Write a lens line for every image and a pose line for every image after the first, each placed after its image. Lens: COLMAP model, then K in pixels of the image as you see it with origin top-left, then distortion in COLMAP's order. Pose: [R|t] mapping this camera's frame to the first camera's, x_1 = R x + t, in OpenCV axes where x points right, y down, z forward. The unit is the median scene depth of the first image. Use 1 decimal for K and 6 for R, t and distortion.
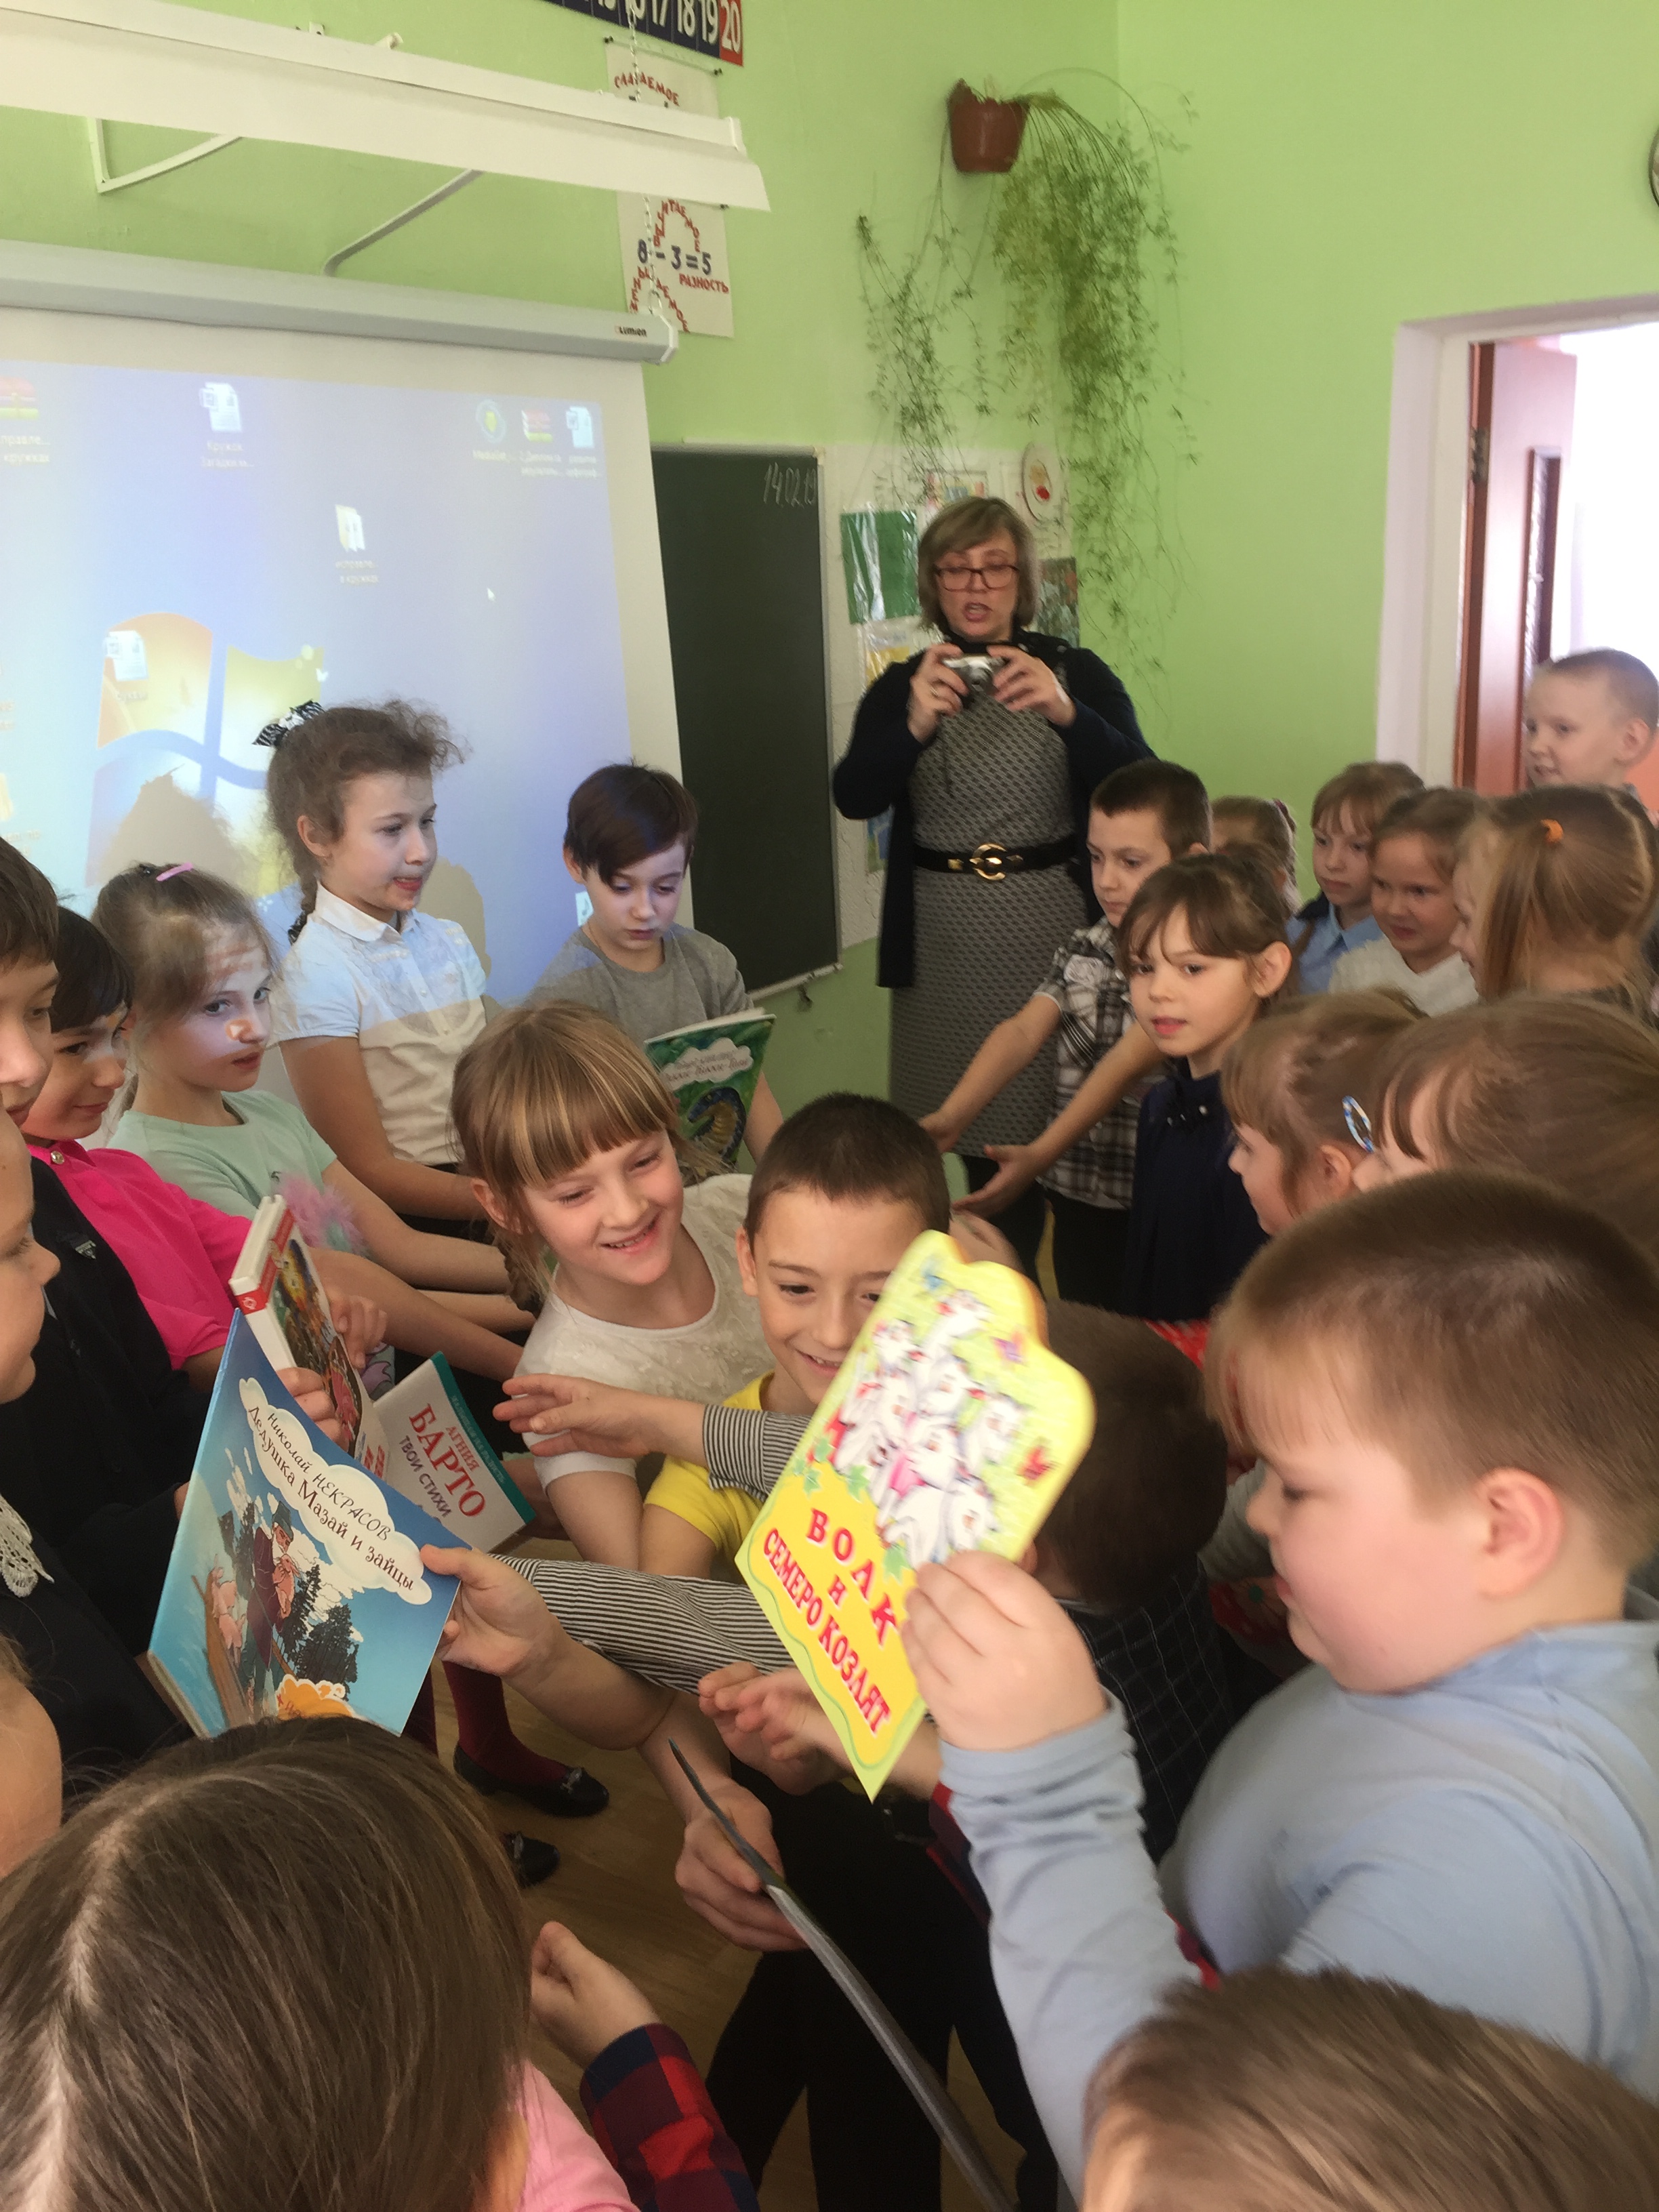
lens RADIAL K [[1867.8, 0, 828.7], [0, 1867.8, 1111.8], [0, 0, 1]] dist [0.079625, 0.002009]
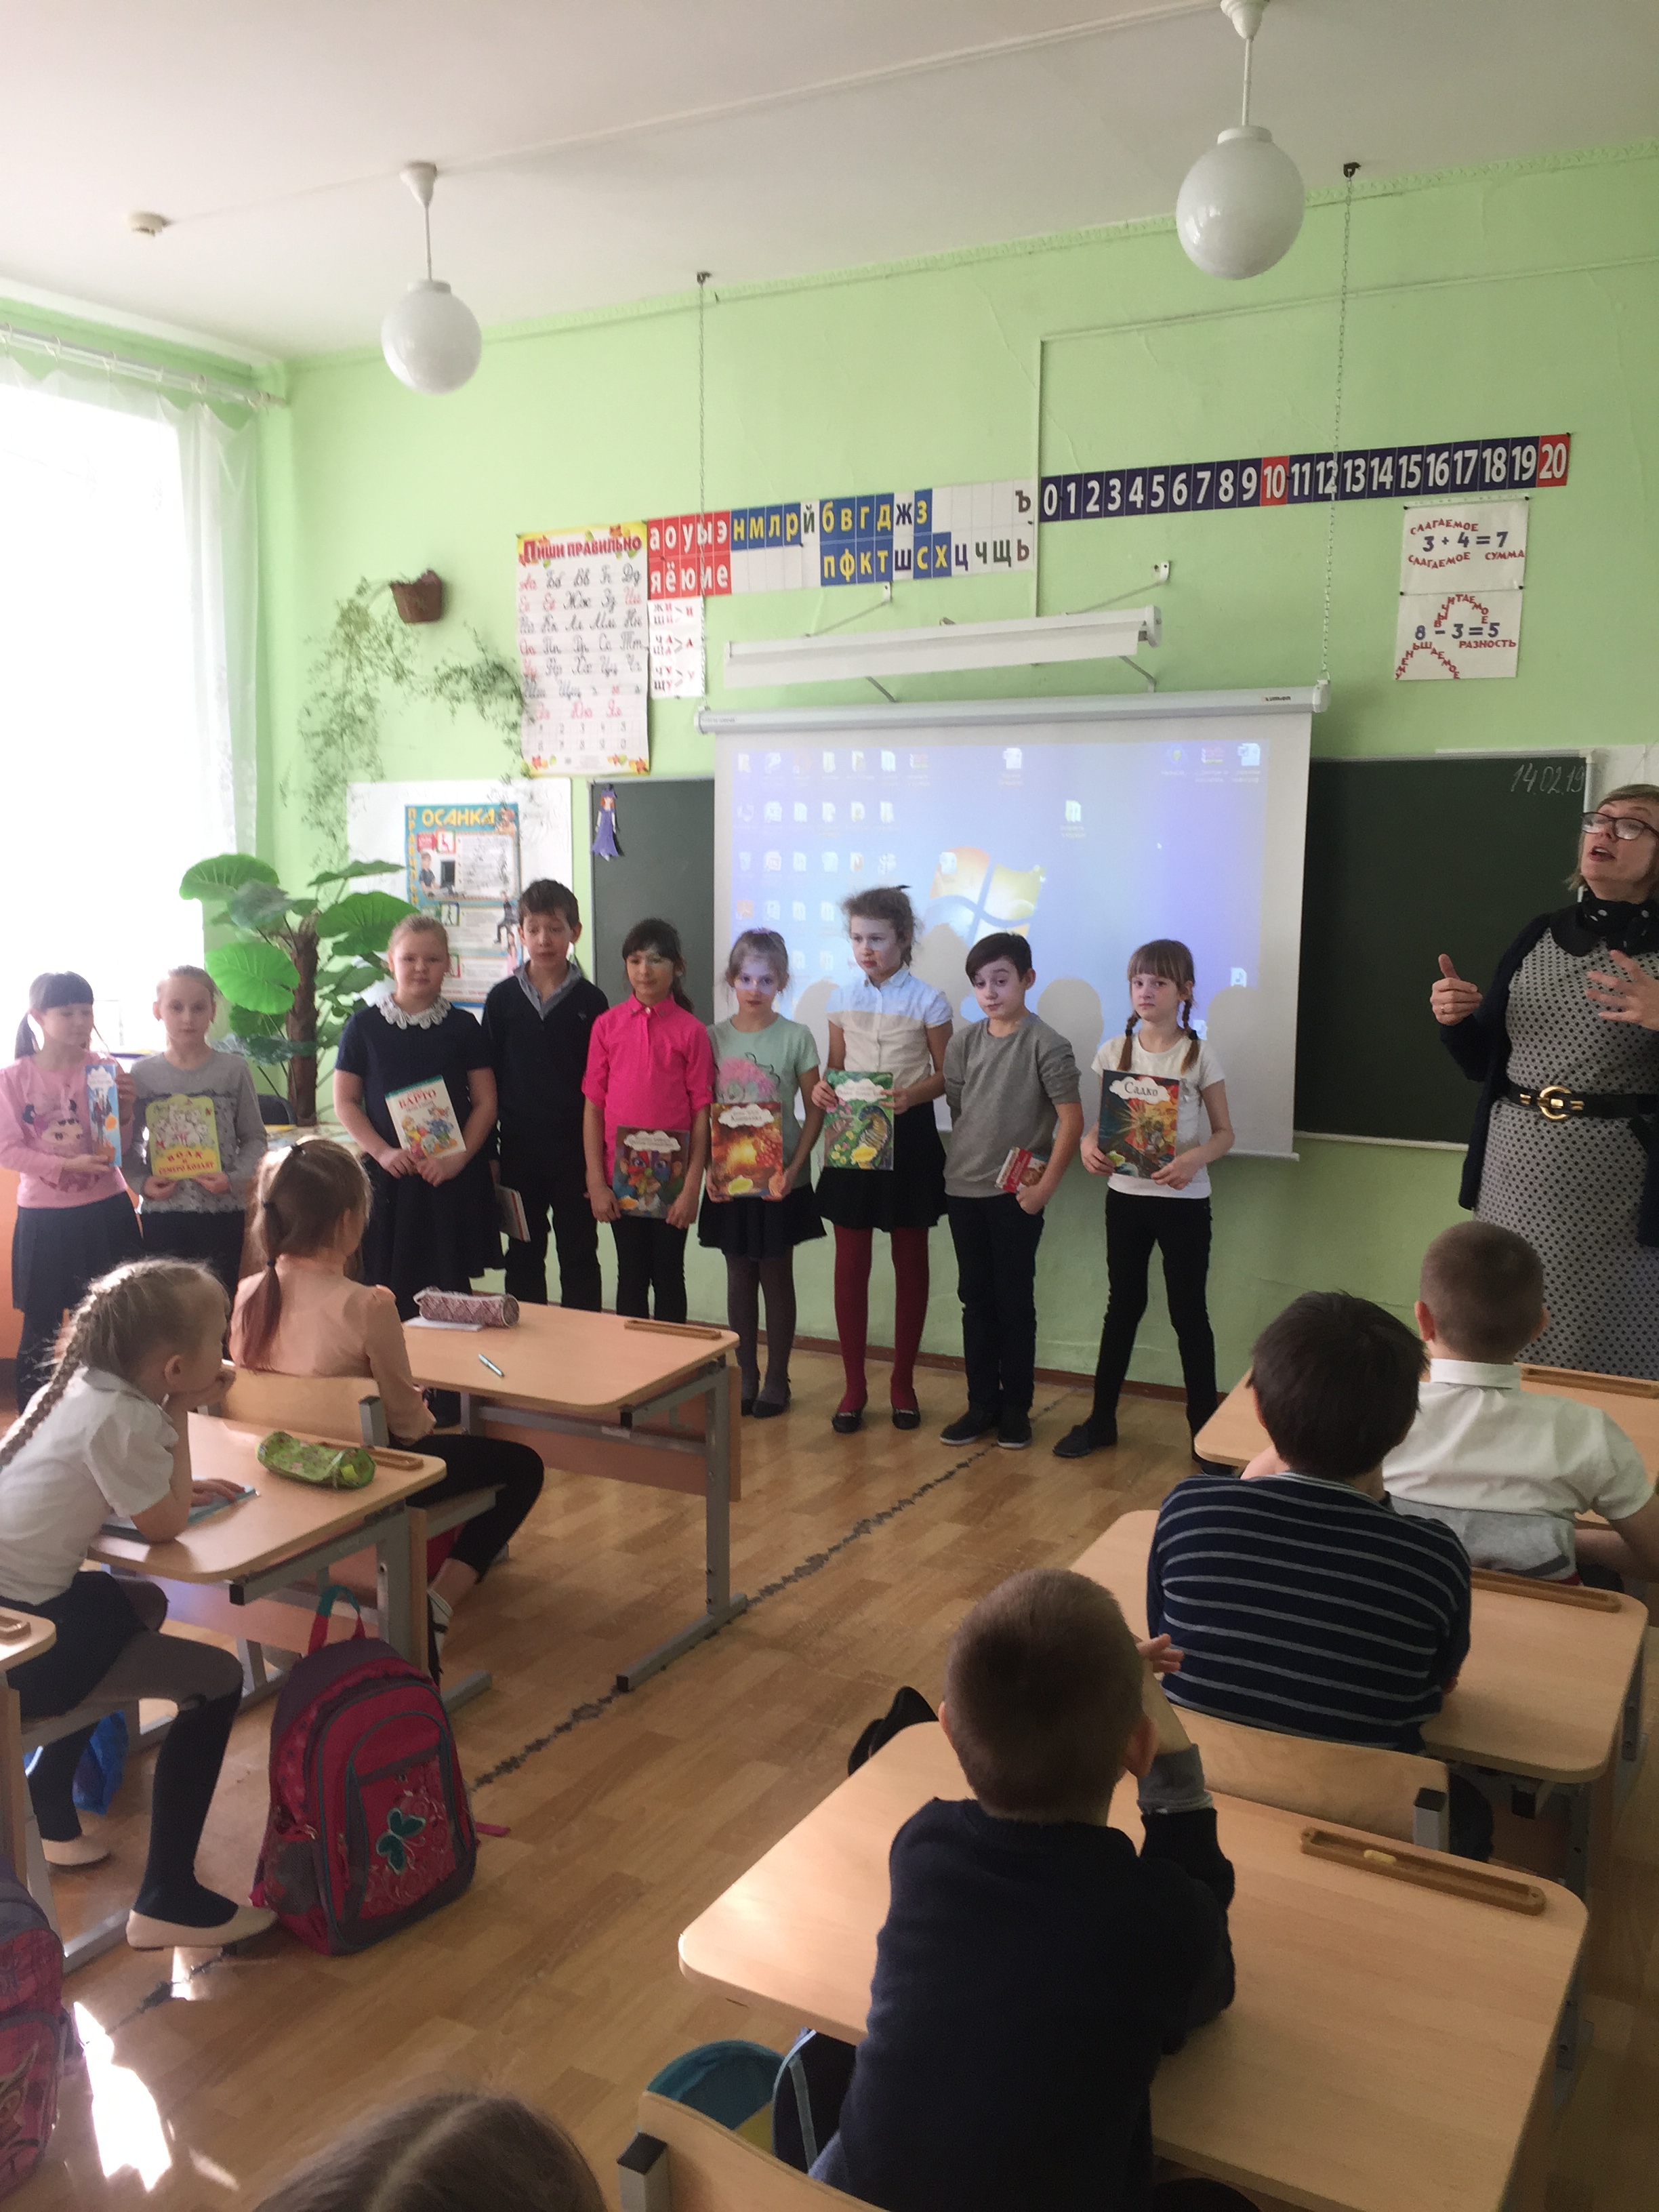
lens RADIAL K [[1867.8, 0, 829.5], [0, 1867.8, 1101.1], [0, 0, 1]] dist [0.079625, 0.002009]
pose [[0.001782, 0.181082, -0.983466, 1.396232], [-0.297422, 0.939058, 0.172366, -0.227399], [0.954745, 0.292197, 0.055531, 0.584273]]
